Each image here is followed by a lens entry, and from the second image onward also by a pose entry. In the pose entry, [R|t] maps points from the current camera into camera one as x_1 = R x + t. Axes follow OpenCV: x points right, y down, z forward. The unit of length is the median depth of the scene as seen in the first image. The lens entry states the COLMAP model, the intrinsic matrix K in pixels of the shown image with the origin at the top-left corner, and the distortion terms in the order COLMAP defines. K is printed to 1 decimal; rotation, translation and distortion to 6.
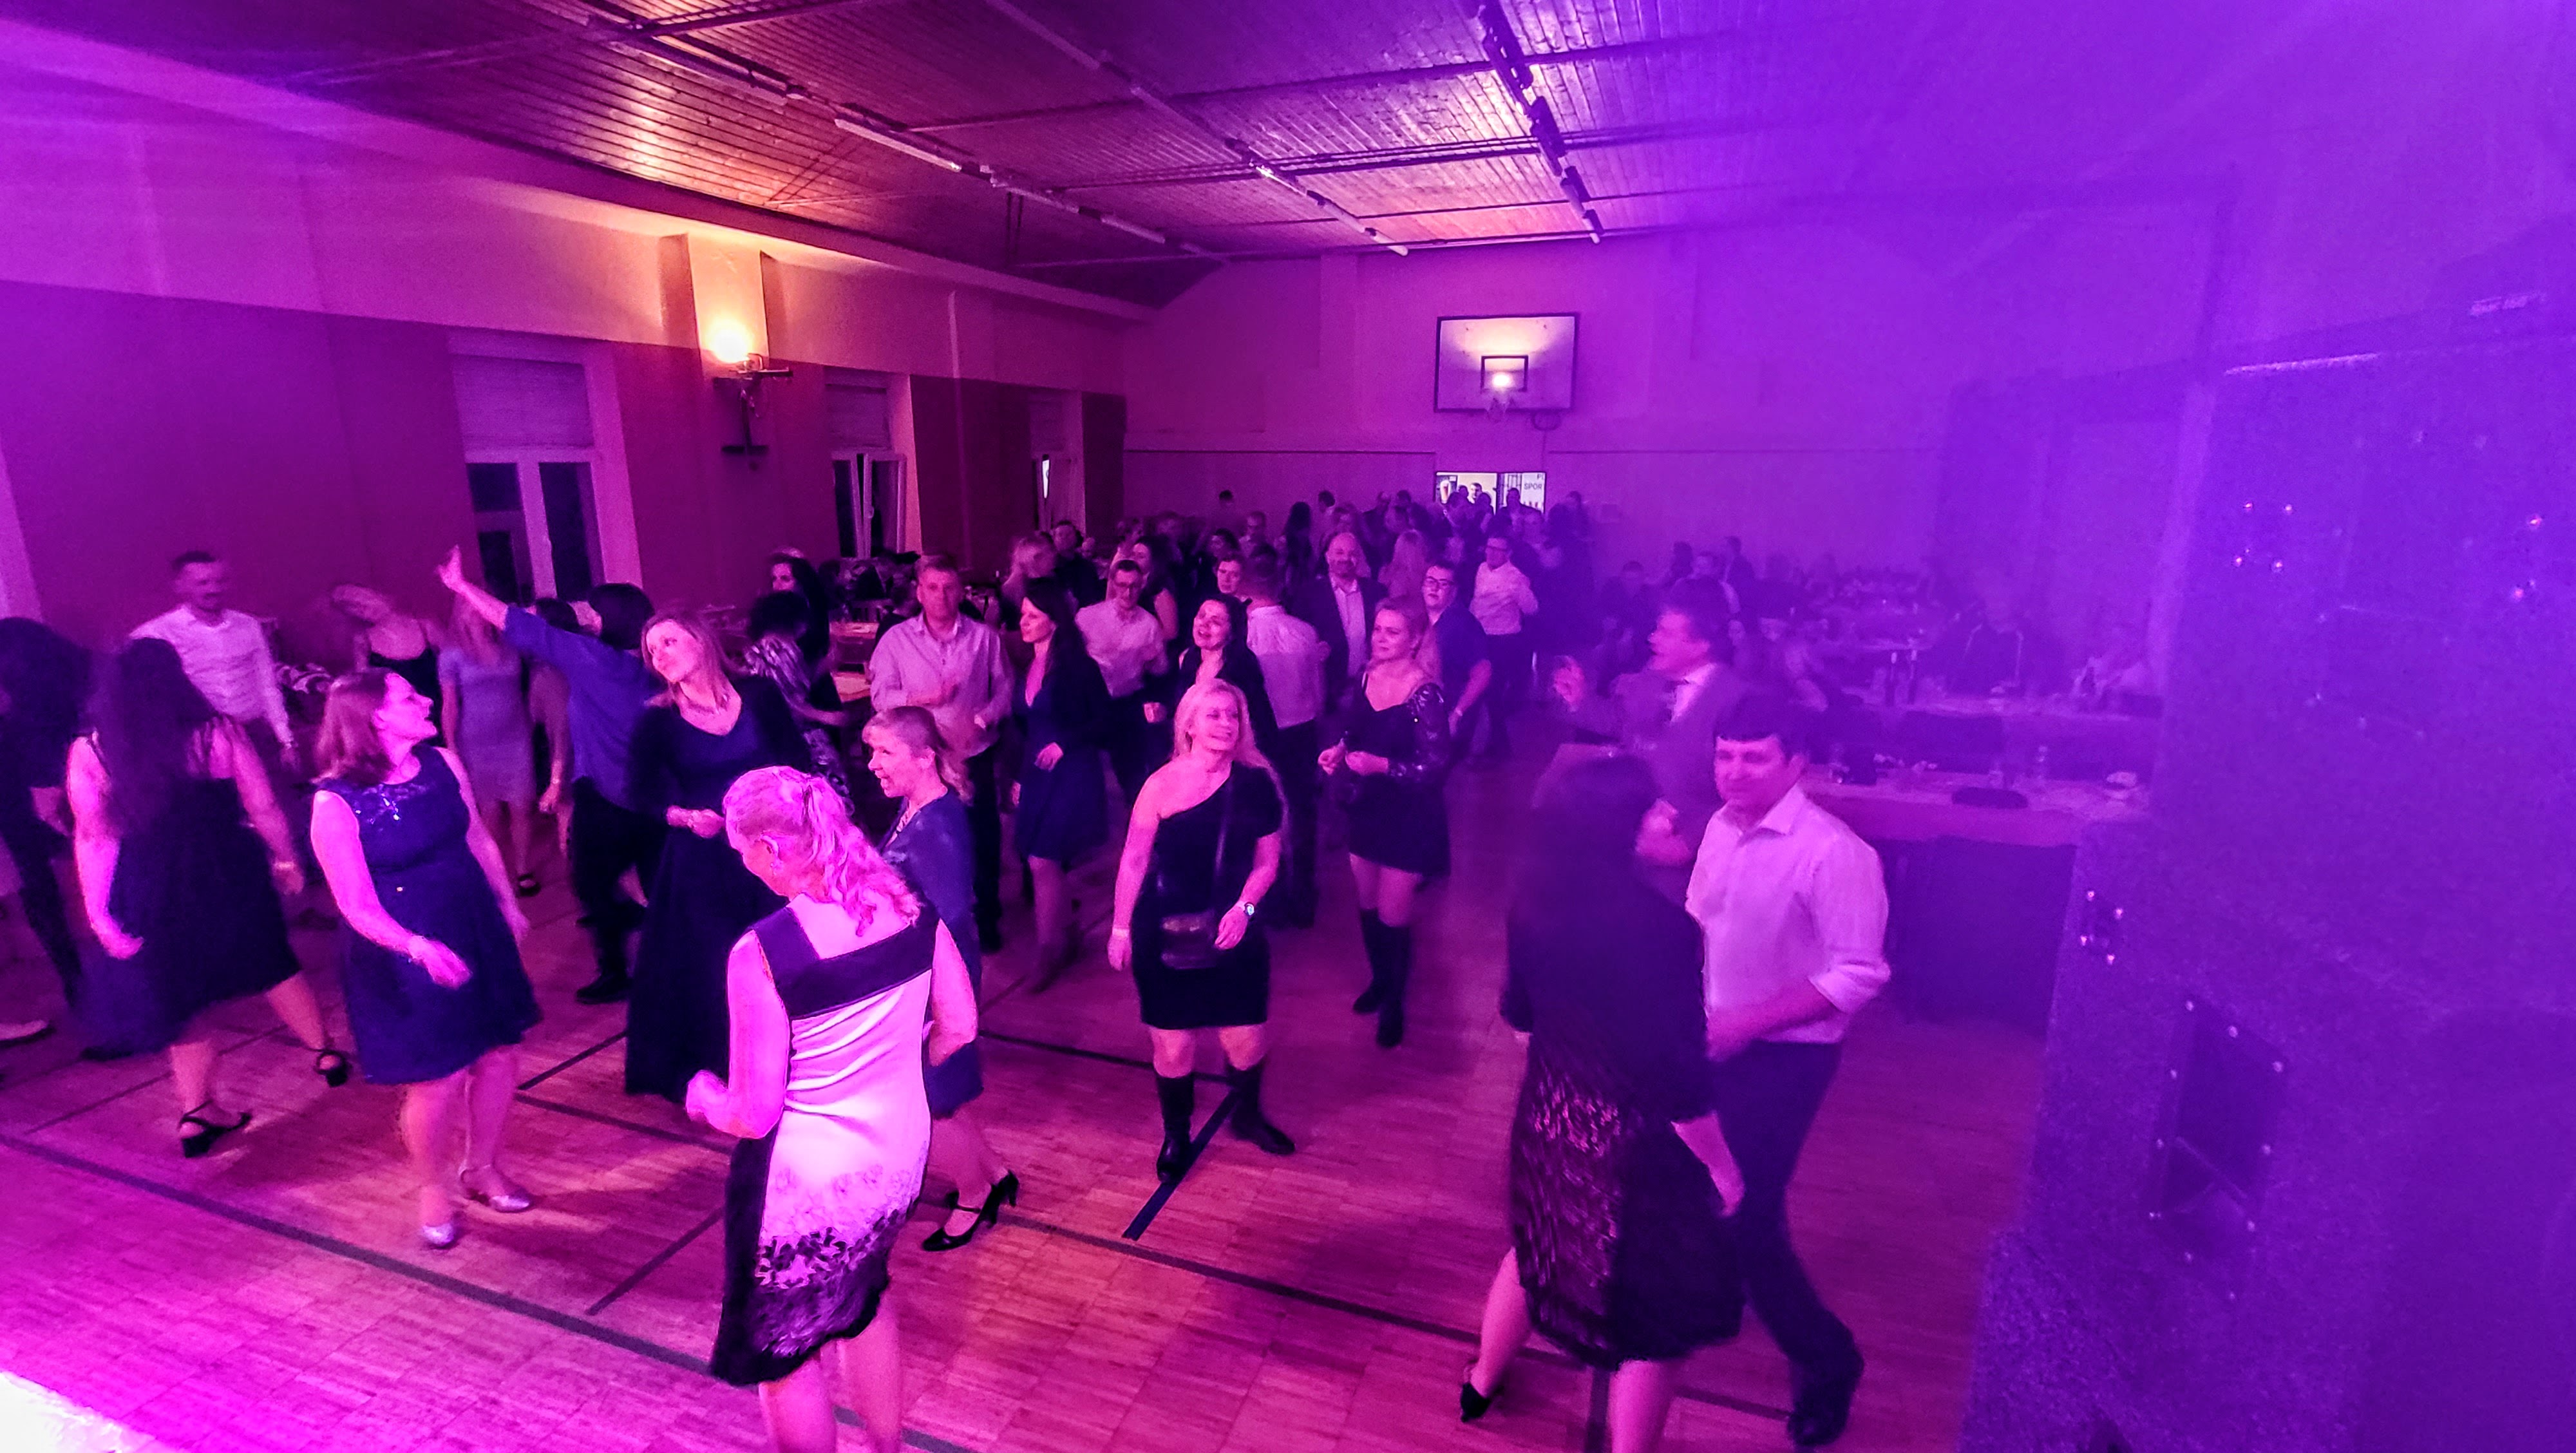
lens RADIAL K [[1176.6, 0, 1288.0], [0, 1176.6, 726.5], [0, 0, 1]] dist [0.001505, -0.001292]
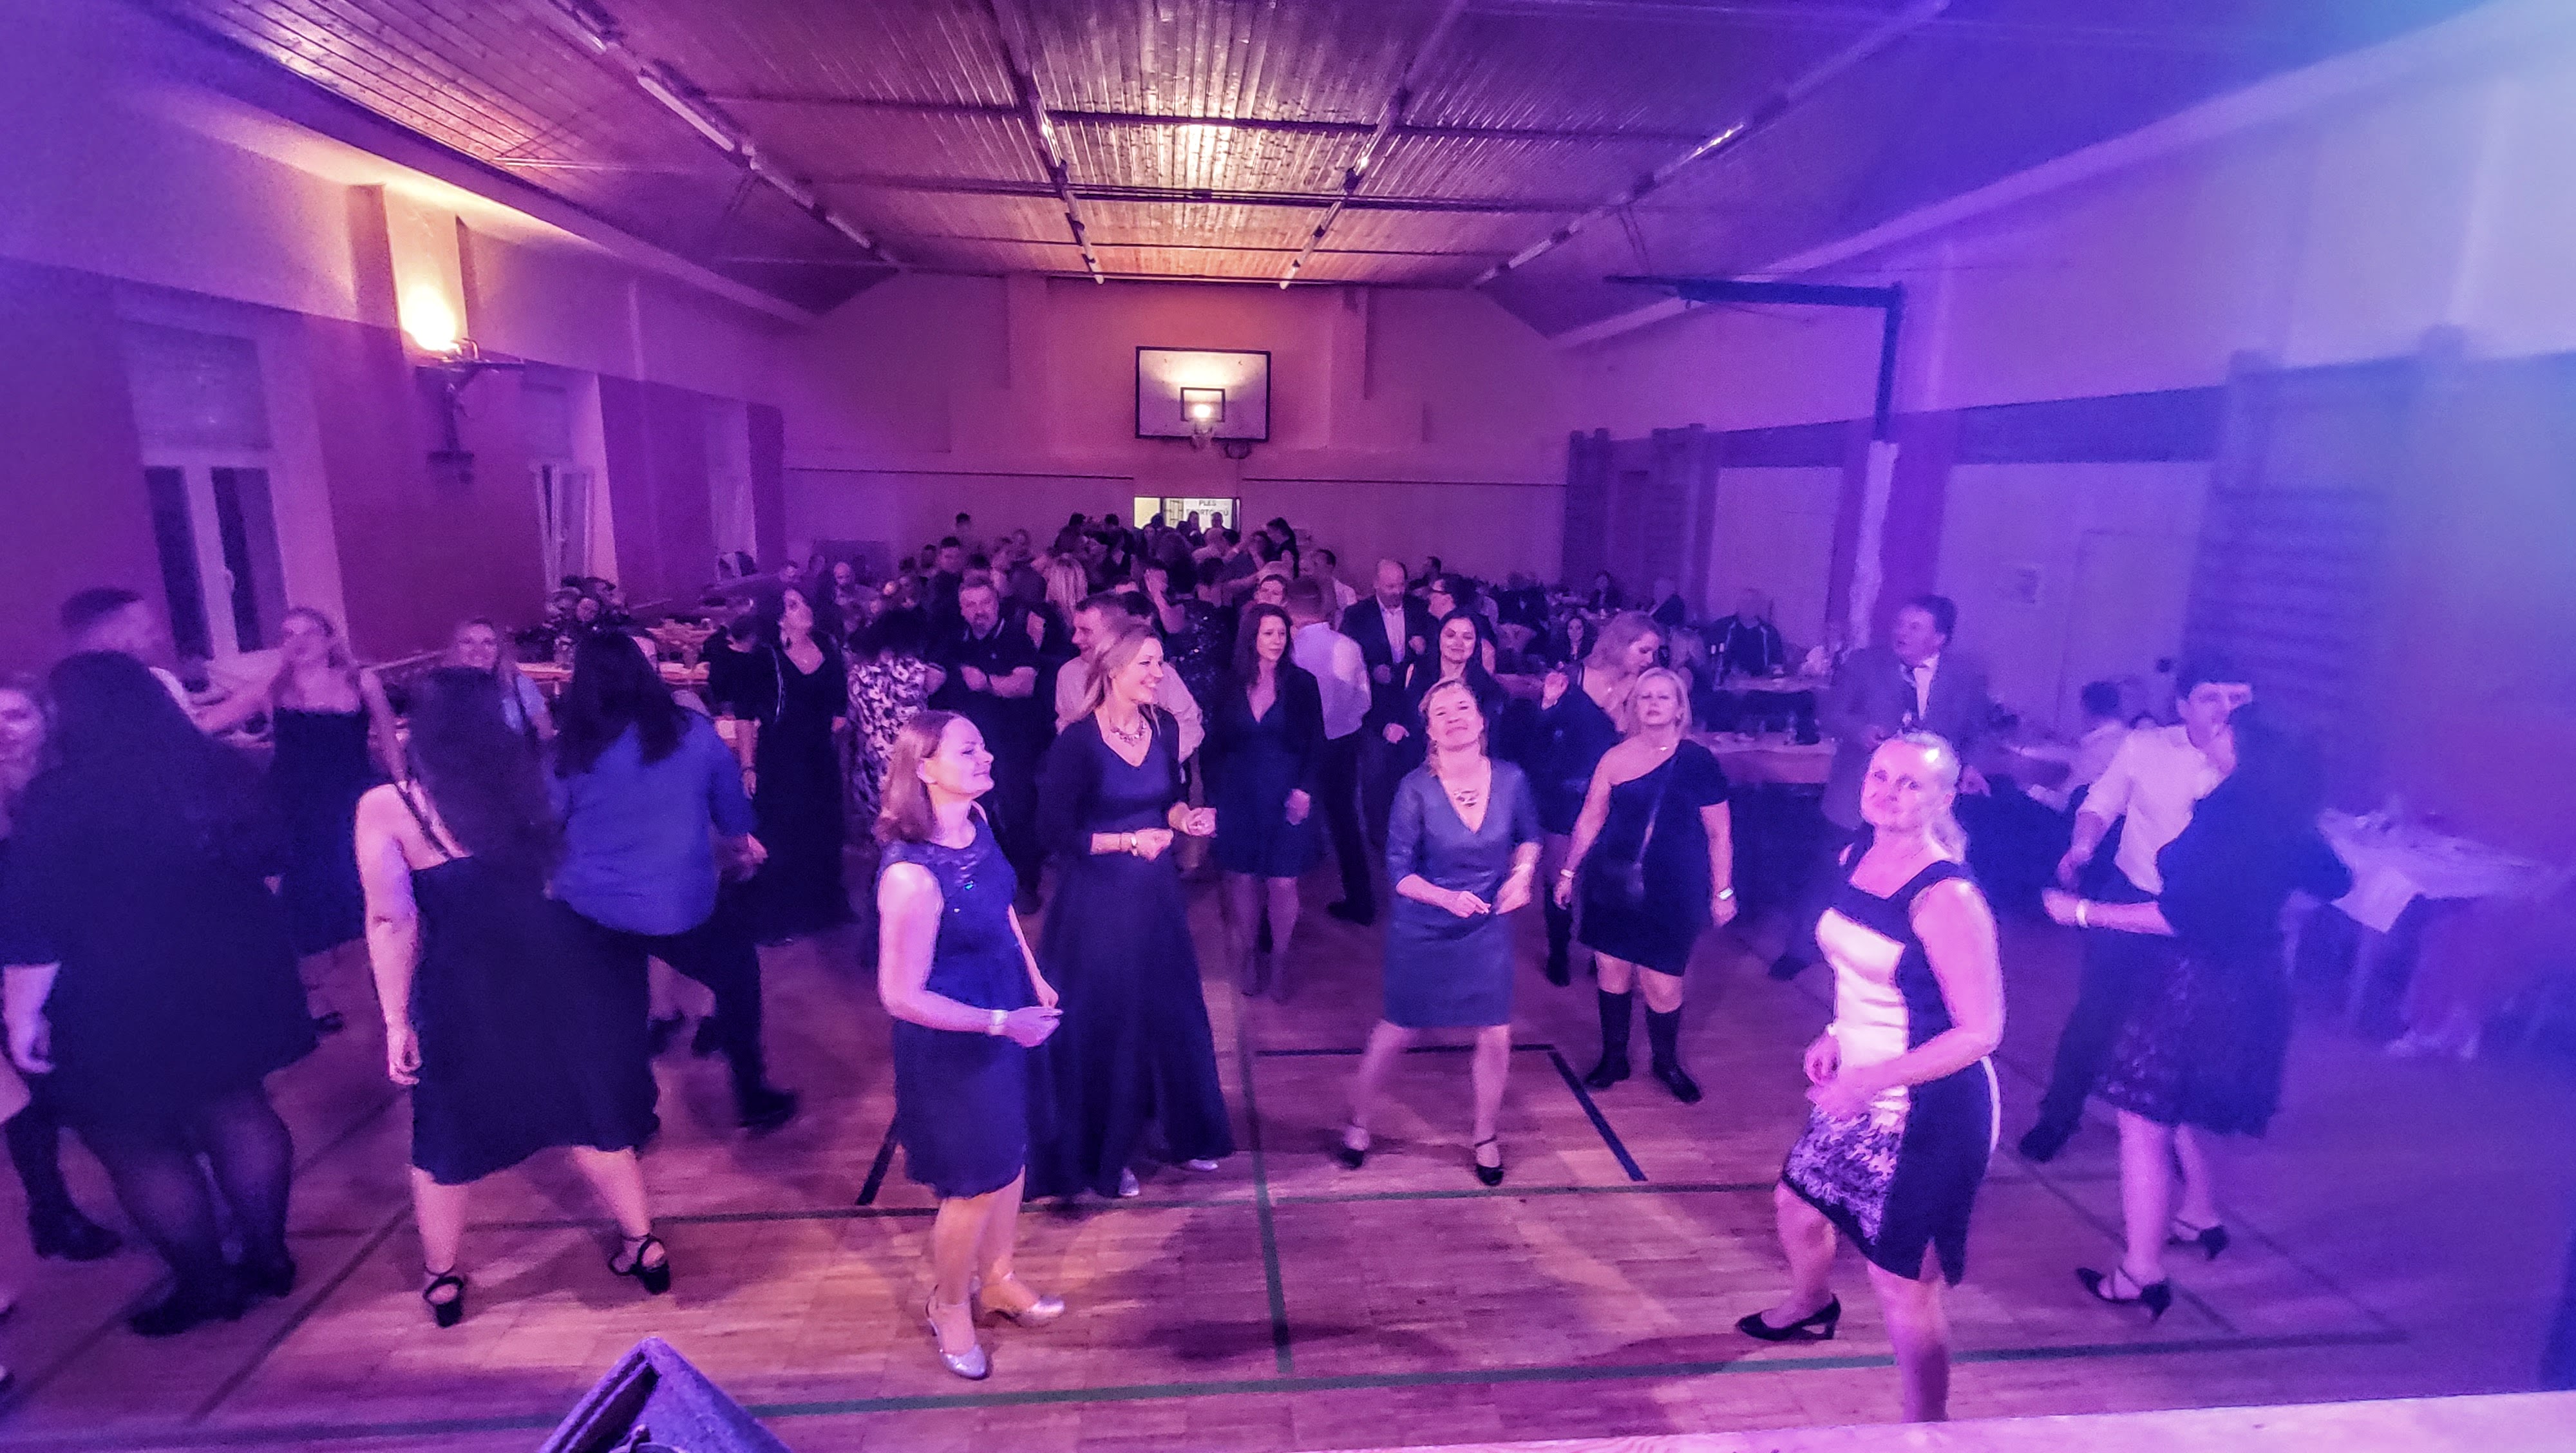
lens RADIAL K [[1176.6, 0, 1288.0], [0, 1176.6, 726.5], [0, 0, 1]] dist [0.001505, -0.001292]
pose [[0.905108, -0.068075, 0.419696, -0.283054], [0.077205, 0.997004, -0.004784, -0.003320], [-0.418113, 0.036733, 0.907652, 0.034858]]
